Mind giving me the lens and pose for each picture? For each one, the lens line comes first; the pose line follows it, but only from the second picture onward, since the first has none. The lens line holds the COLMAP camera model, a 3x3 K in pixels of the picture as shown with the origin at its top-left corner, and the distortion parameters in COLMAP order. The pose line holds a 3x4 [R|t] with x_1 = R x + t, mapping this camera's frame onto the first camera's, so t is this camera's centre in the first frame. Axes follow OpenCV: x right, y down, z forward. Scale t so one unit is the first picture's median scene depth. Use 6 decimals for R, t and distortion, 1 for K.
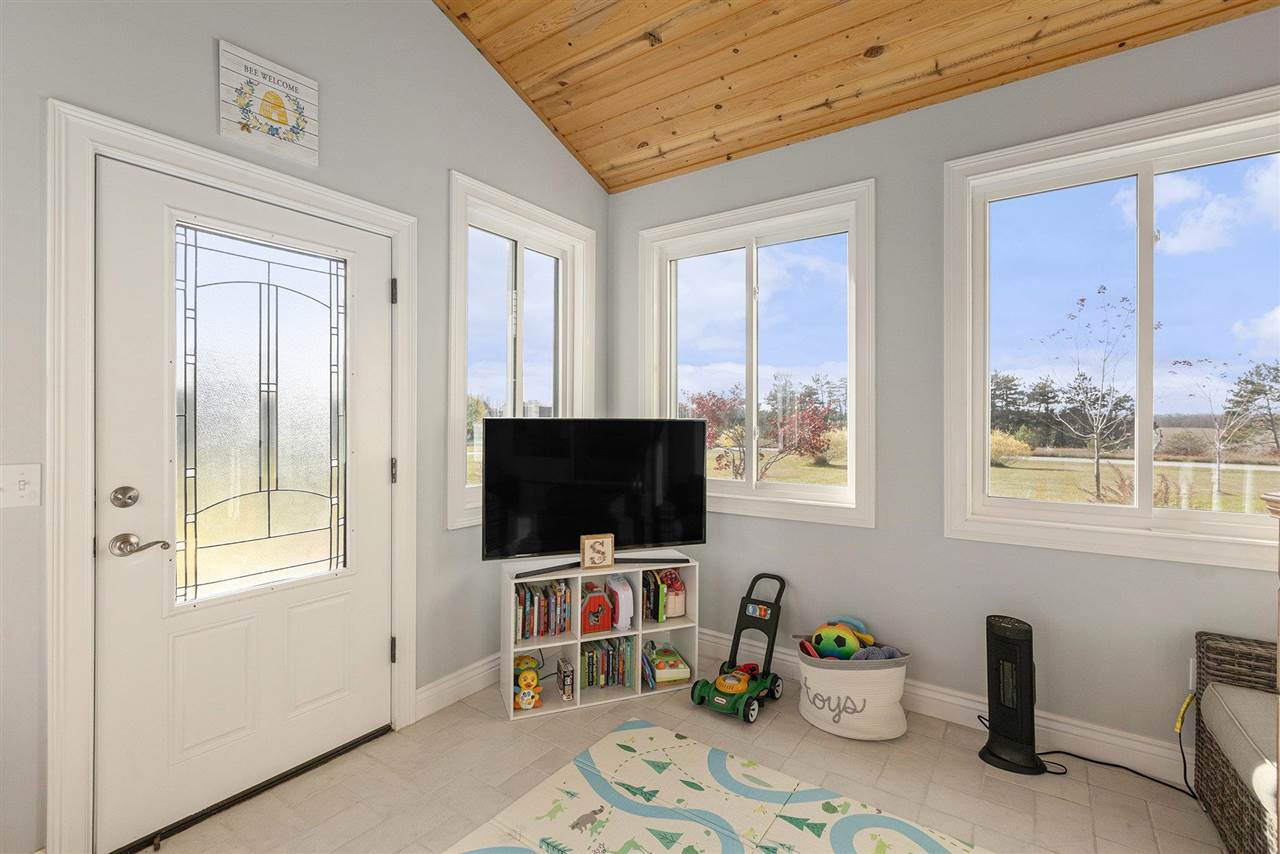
lens RADIAL K [[574.5, 0, 632.6], [0, 574.5, 418.8], [0, 0, 1]] dist [0.001325, -0.000284]
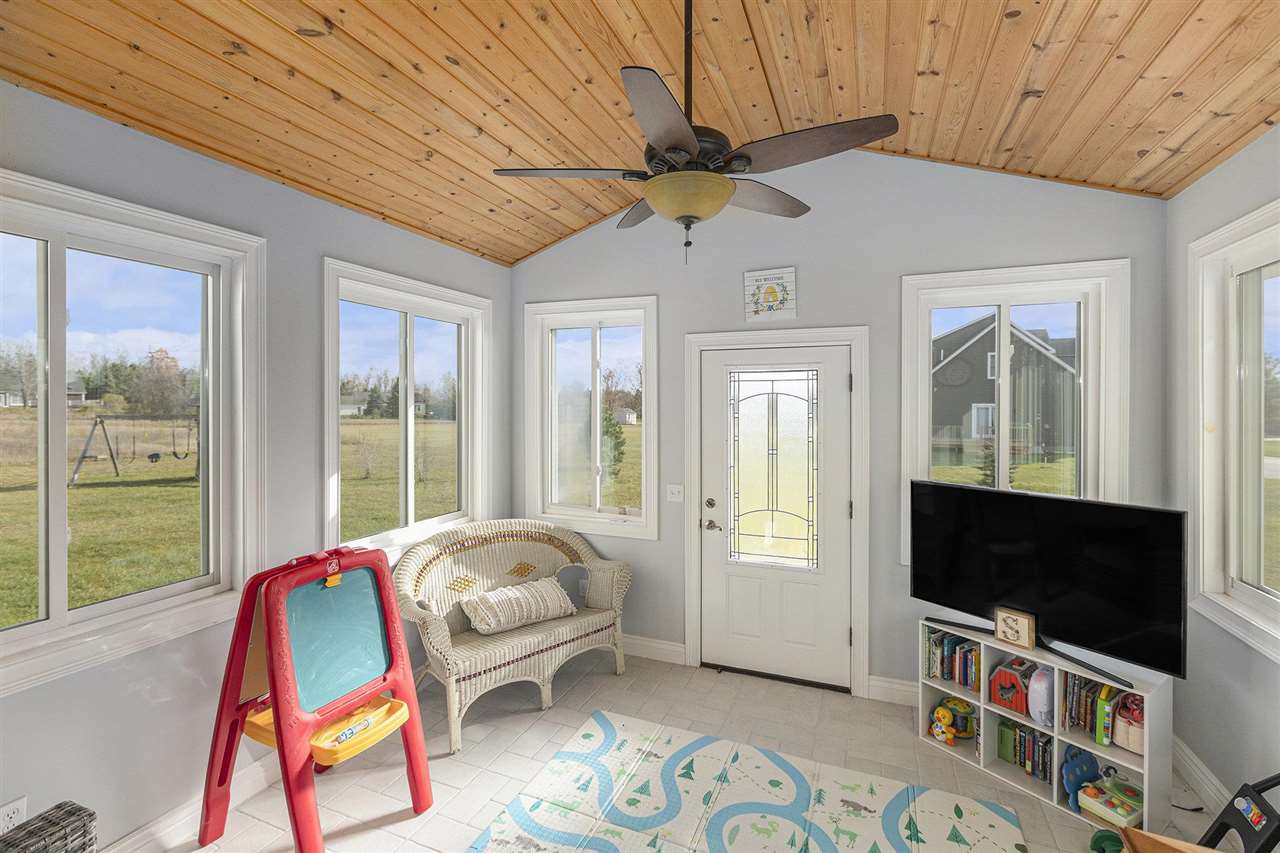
lens RADIAL K [[589.4, 0, 646.2], [0, 589.4, 404.3], [0, 0, 1]] dist [0.001654, 0.000097]
pose [[0.215162, -0.000742, -0.976578, 0.838872], [0.000938, 0.999999, -0.000553, -0.159456], [0.976578, -0.000797, 0.215162, 0.185877]]
